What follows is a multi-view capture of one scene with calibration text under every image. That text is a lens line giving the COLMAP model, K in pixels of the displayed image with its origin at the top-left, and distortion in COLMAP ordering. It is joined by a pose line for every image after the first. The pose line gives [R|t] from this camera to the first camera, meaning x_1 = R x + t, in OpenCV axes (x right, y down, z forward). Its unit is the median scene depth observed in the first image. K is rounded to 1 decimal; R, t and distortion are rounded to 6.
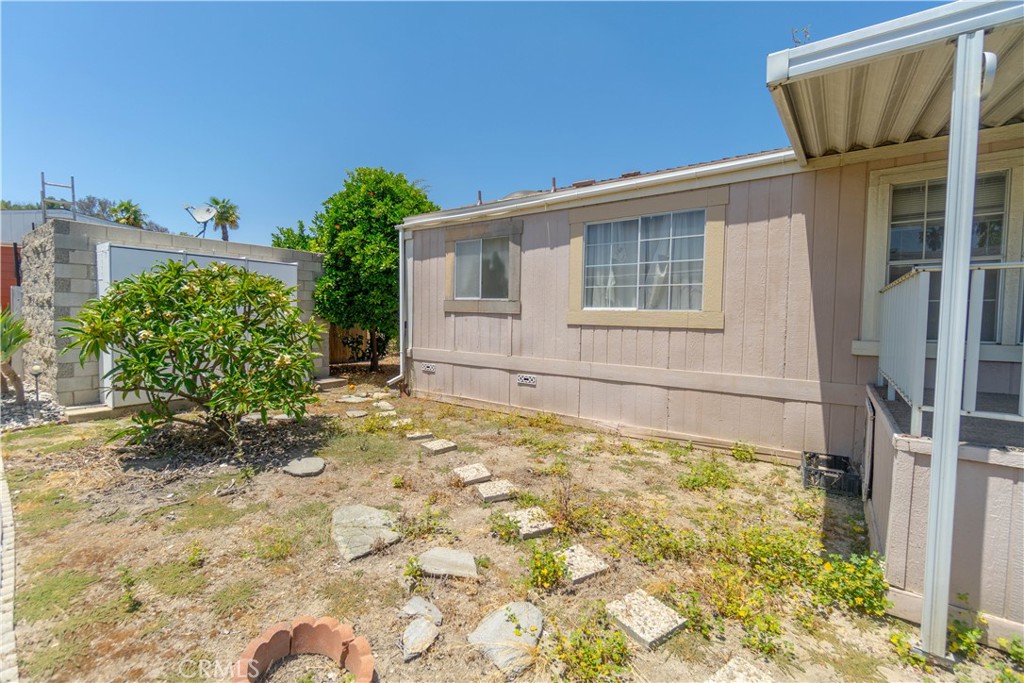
lens RADIAL K [[440.8, 0, 511.9], [0, 440.8, 334.0], [0, 0, 1]] dist [-0.010286, 0.001369]
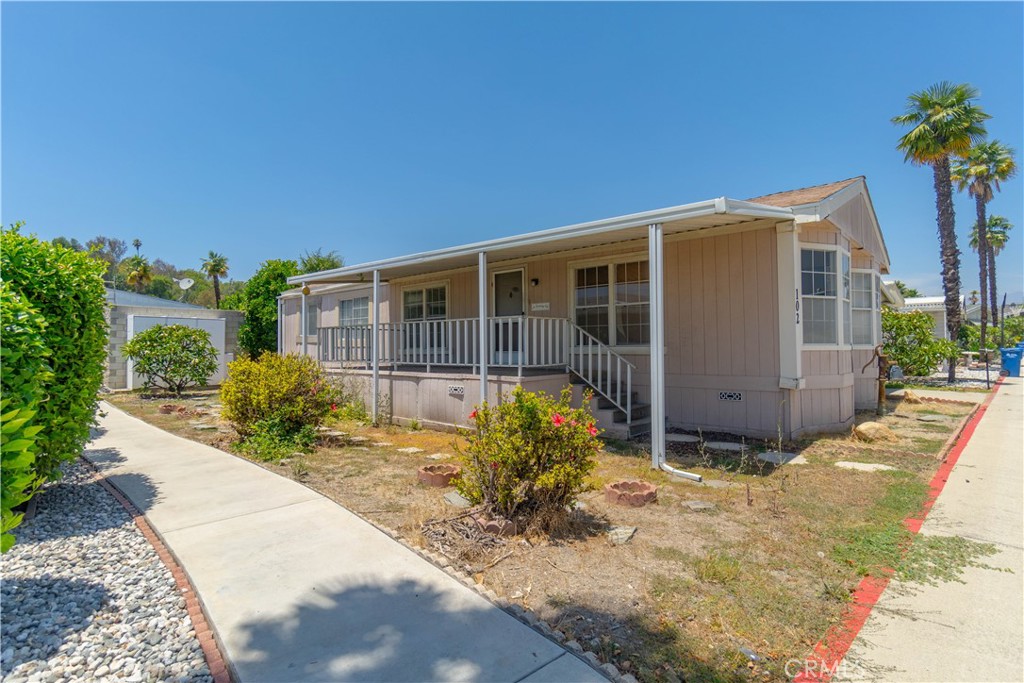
lens RADIAL K [[526.6, 0, 511.9], [0, 526.6, 334.3], [0, 0, 1]] dist [-0.005108, 0.000883]
pose [[0.995436, -0.022870, -0.092649, 1.128131], [0.015817, 0.996971, -0.076155, 0.113725], [0.094110, 0.074342, 0.992782, -1.331254]]
